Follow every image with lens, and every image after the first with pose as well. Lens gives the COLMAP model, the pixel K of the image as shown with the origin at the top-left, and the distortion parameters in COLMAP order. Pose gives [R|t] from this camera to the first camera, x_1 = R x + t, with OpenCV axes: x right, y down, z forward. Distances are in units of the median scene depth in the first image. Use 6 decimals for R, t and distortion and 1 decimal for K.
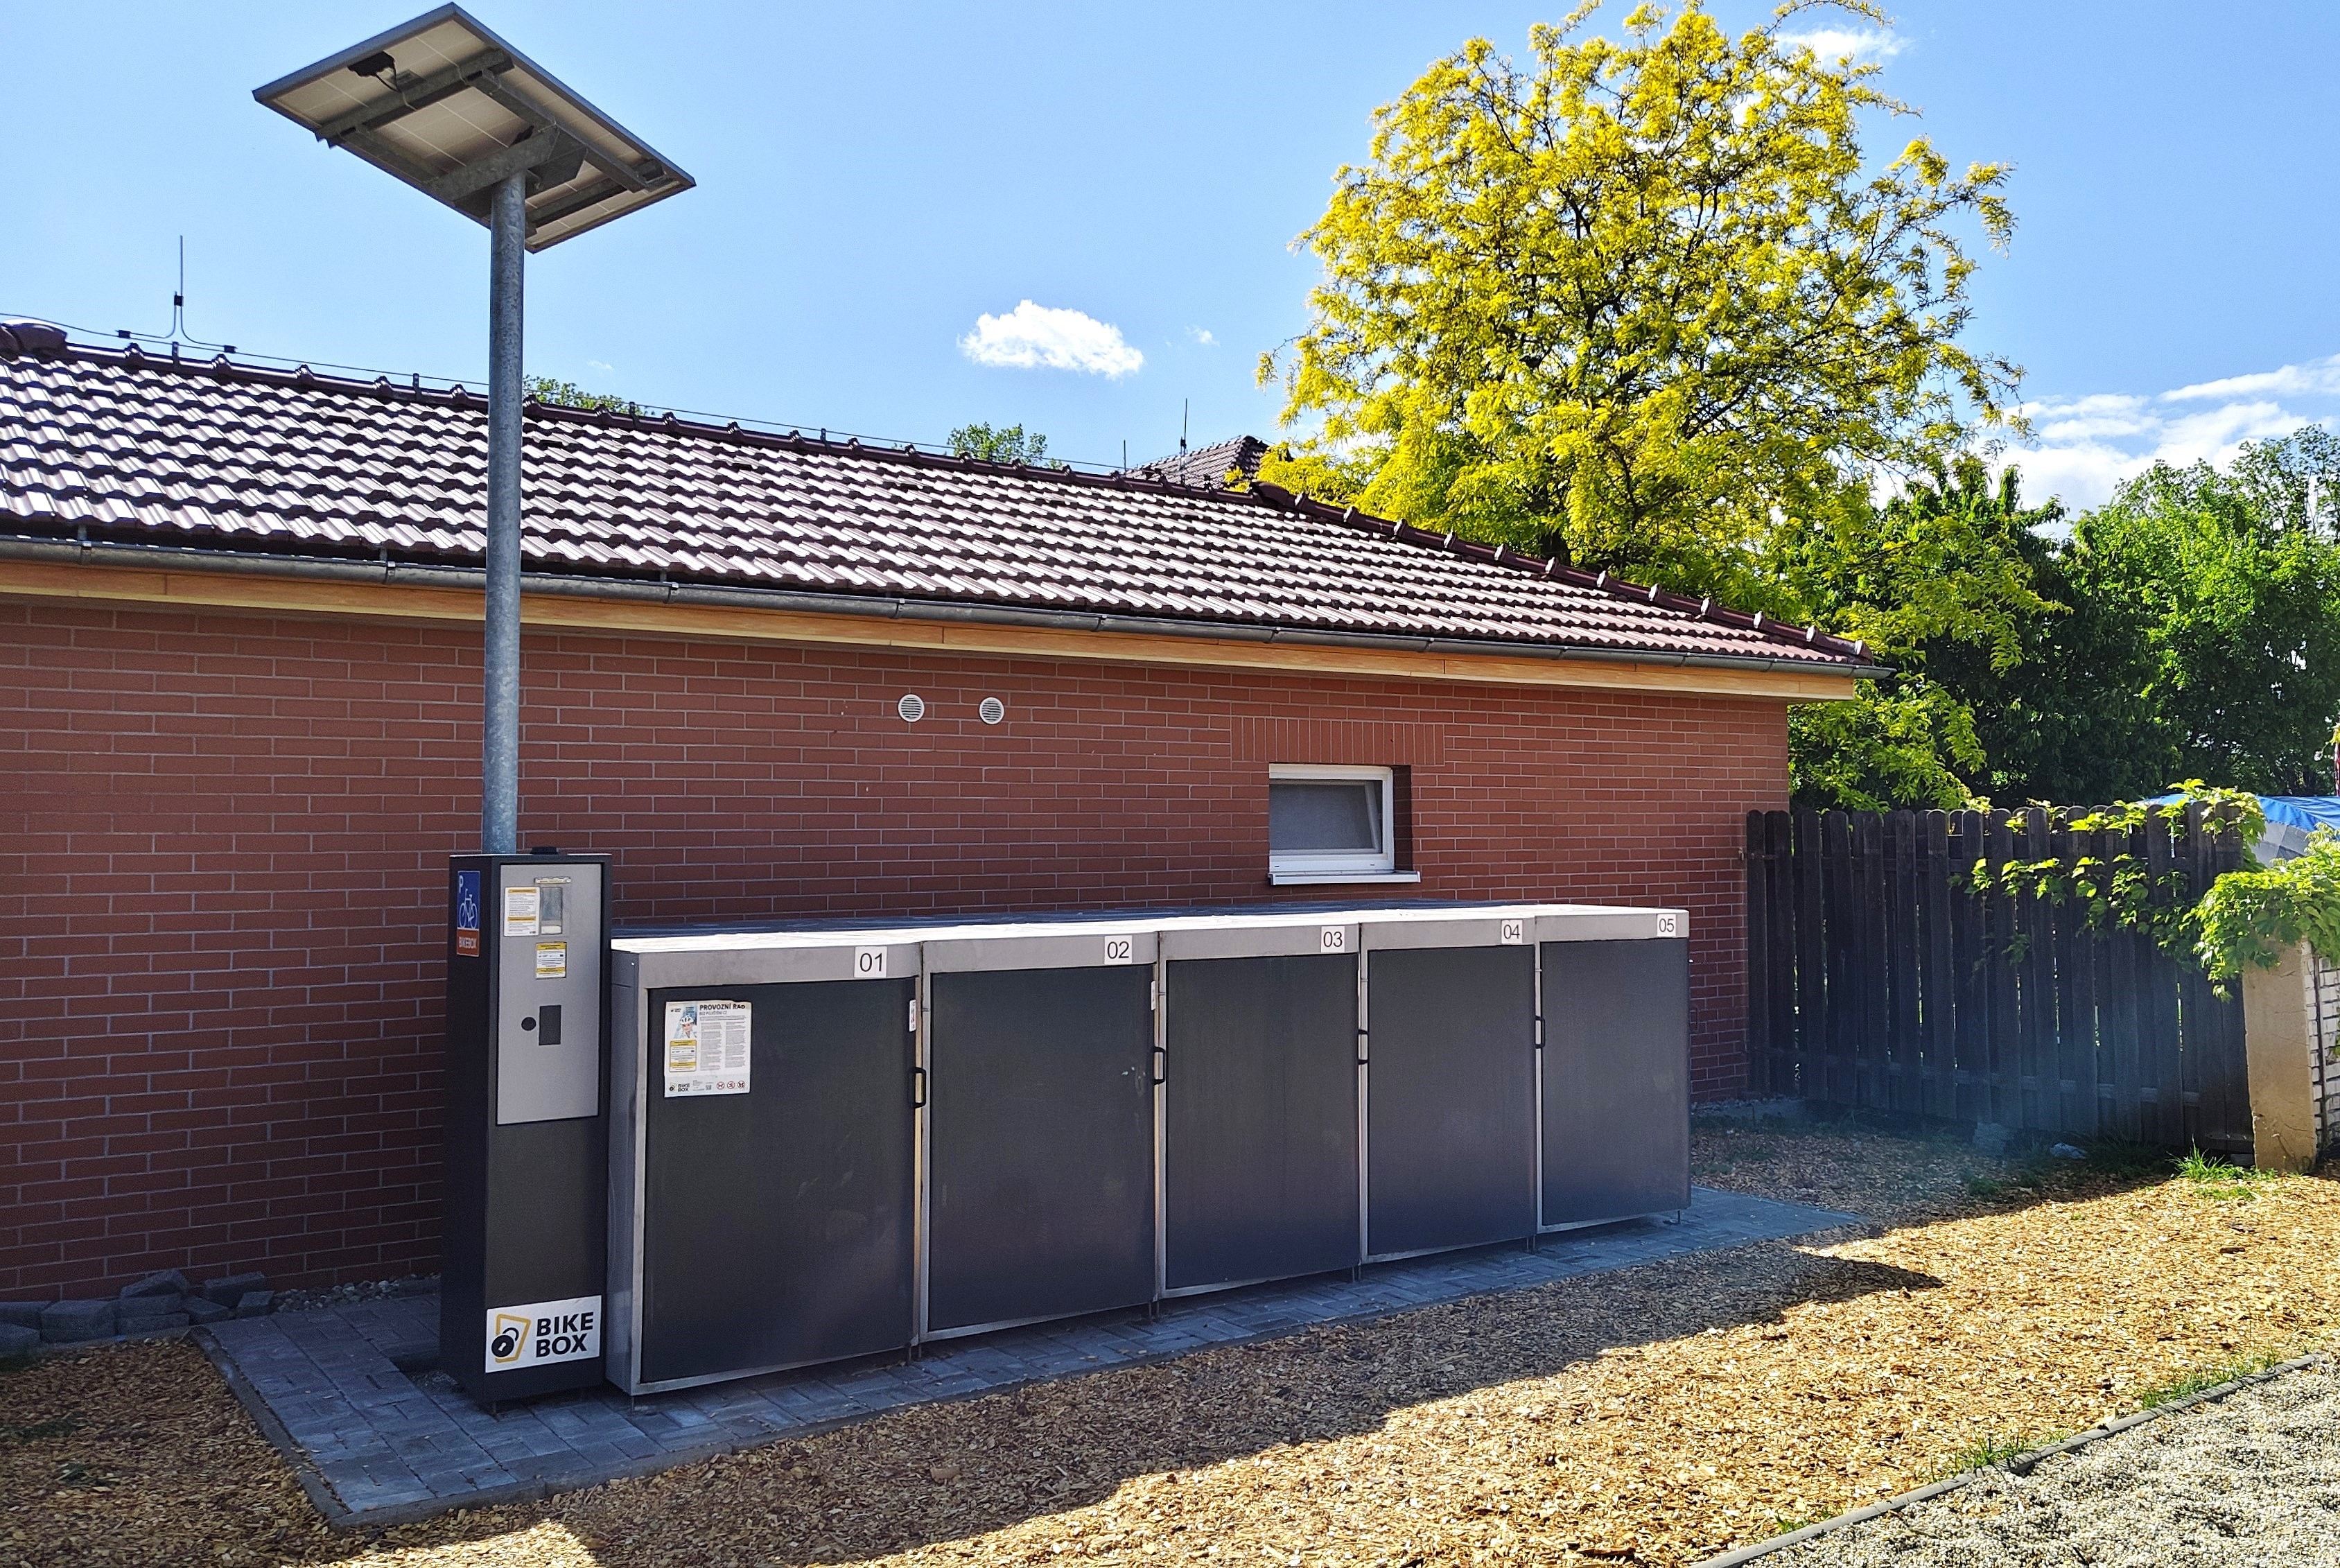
lens RADIAL K [[1862.2, 0, 1170.0], [0, 1862.2, 784.0], [0, 0, 1]] dist [0.072247, -0.115186]
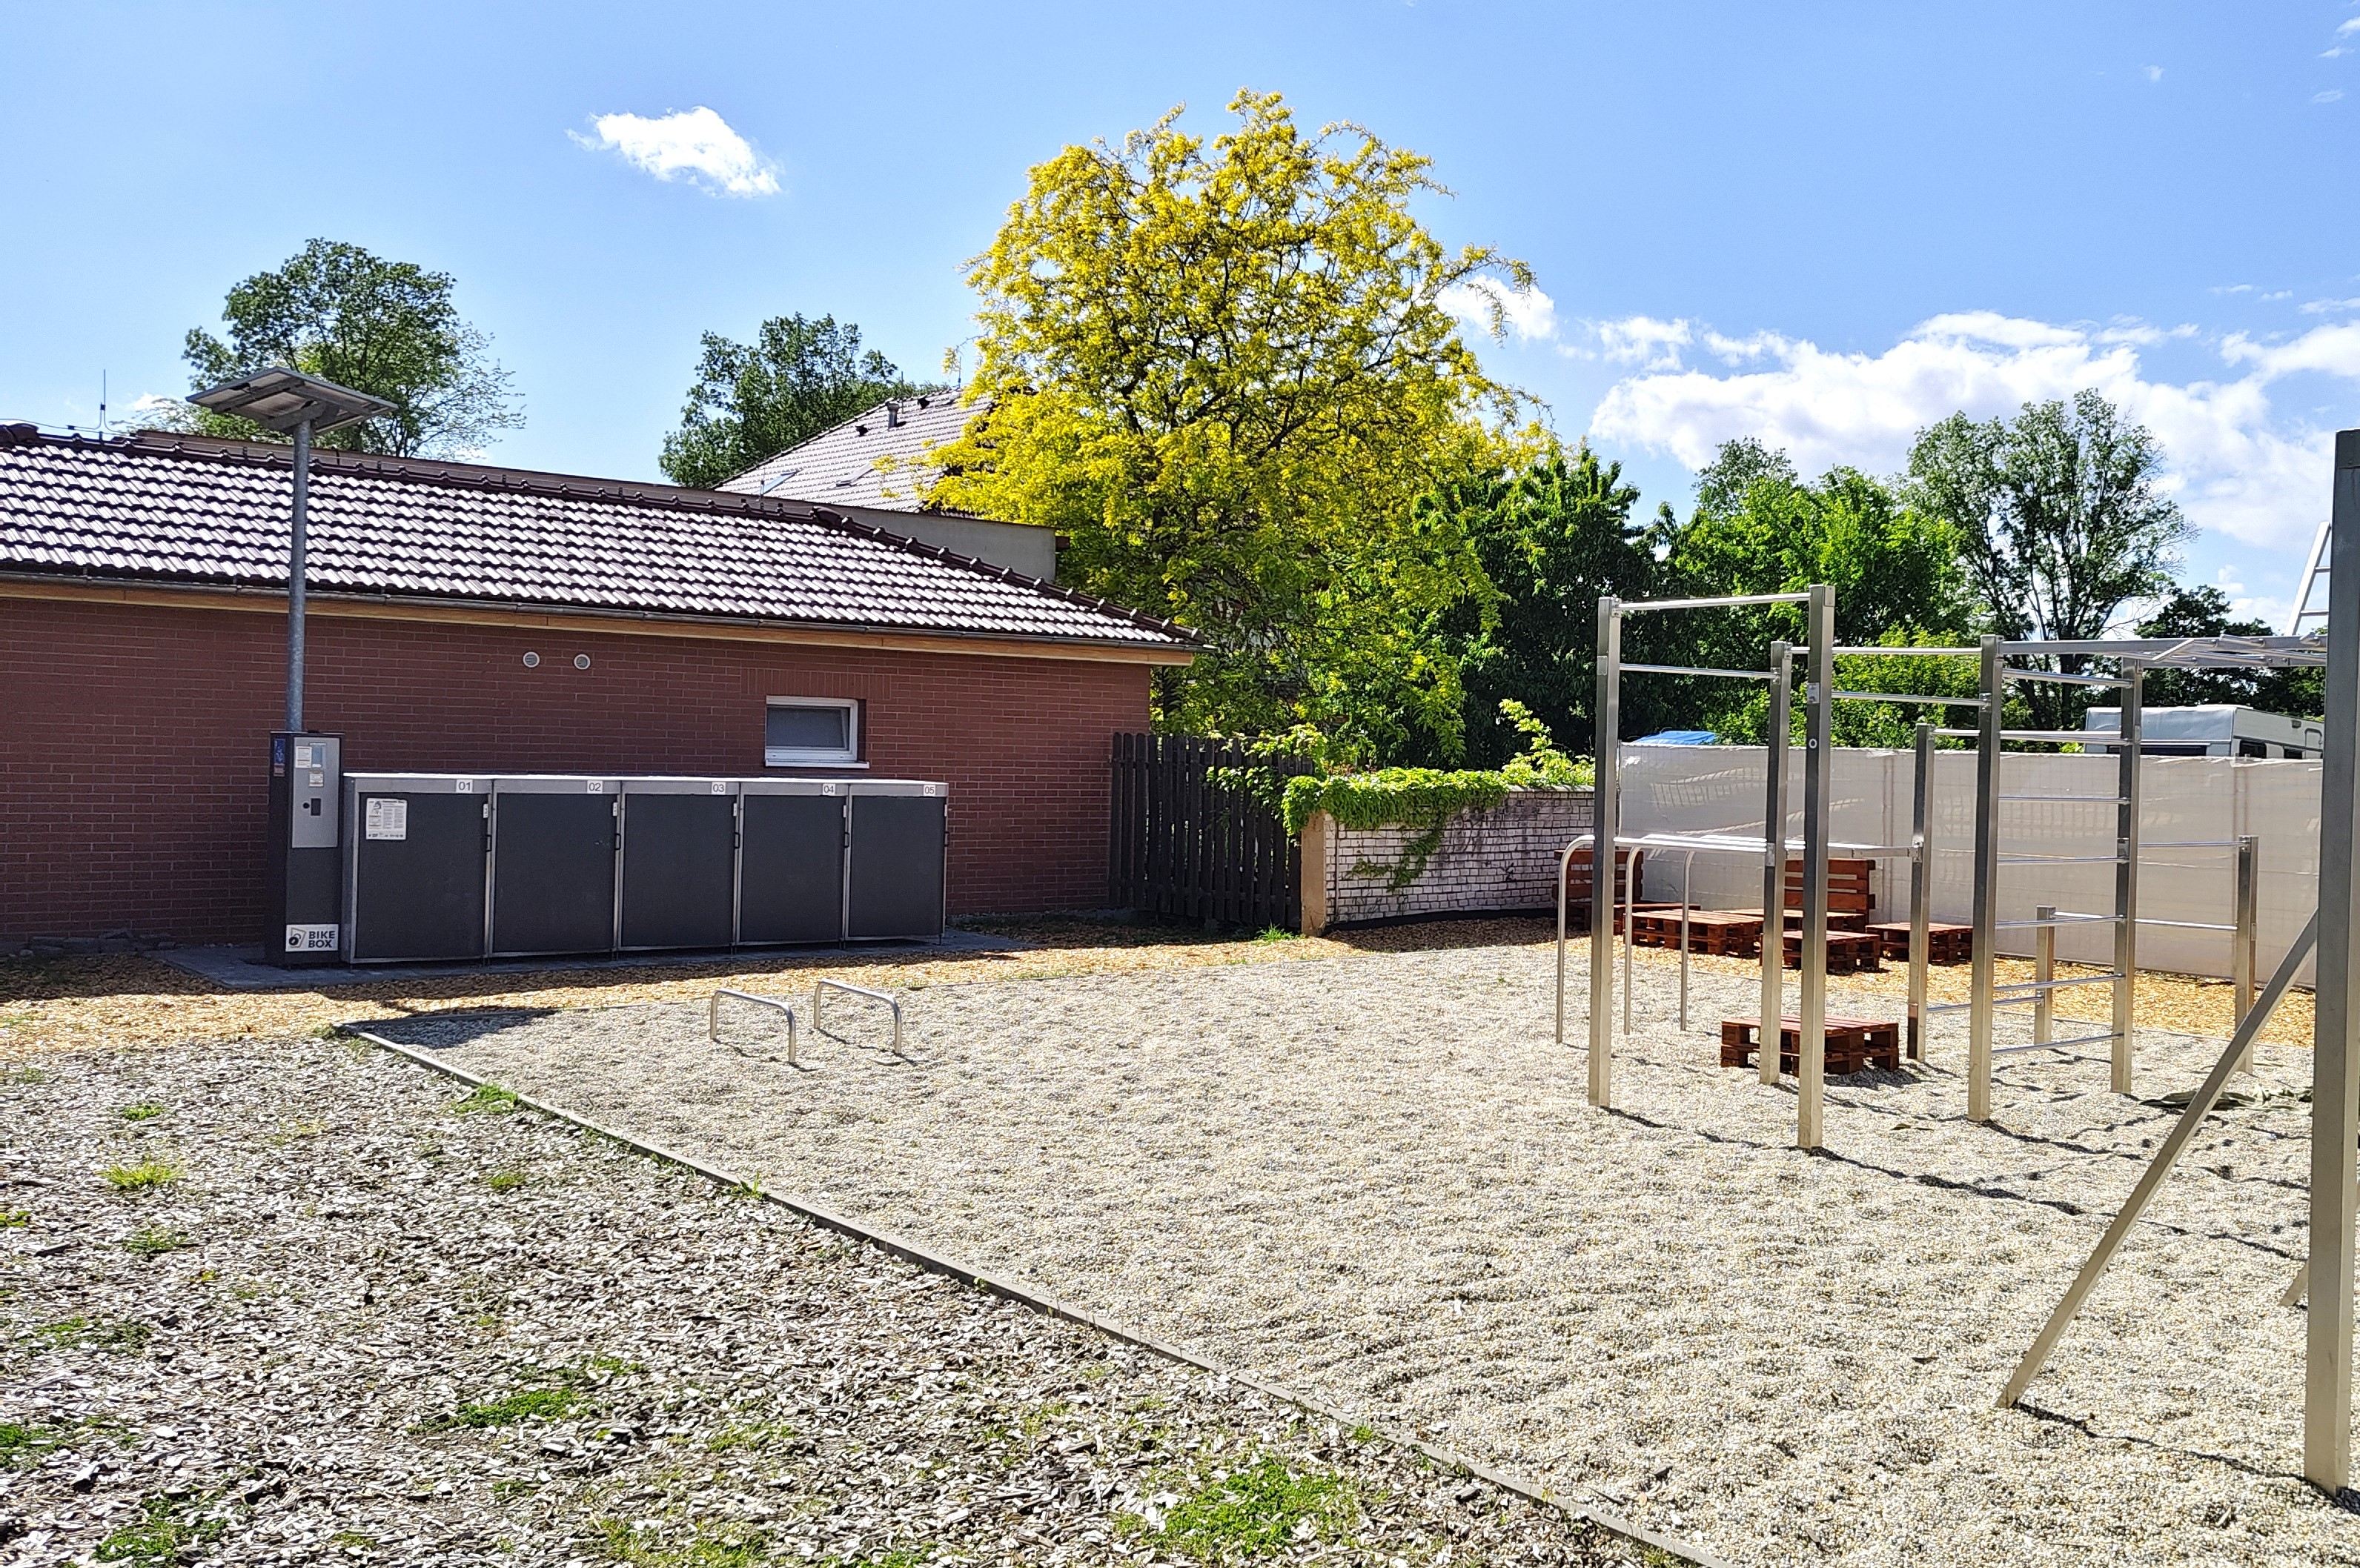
lens RADIAL K [[1851.6, 0, 1180.0], [0, 1851.6, 784.0], [0, 0, 1]] dist [-0.002989, 0.002756]
pose [[0.993782, 0.029153, 0.107455, 0.413502], [-0.034371, 0.998302, 0.047032, -0.036838], [-0.105902, -0.050433, 0.993097, -1.181062]]
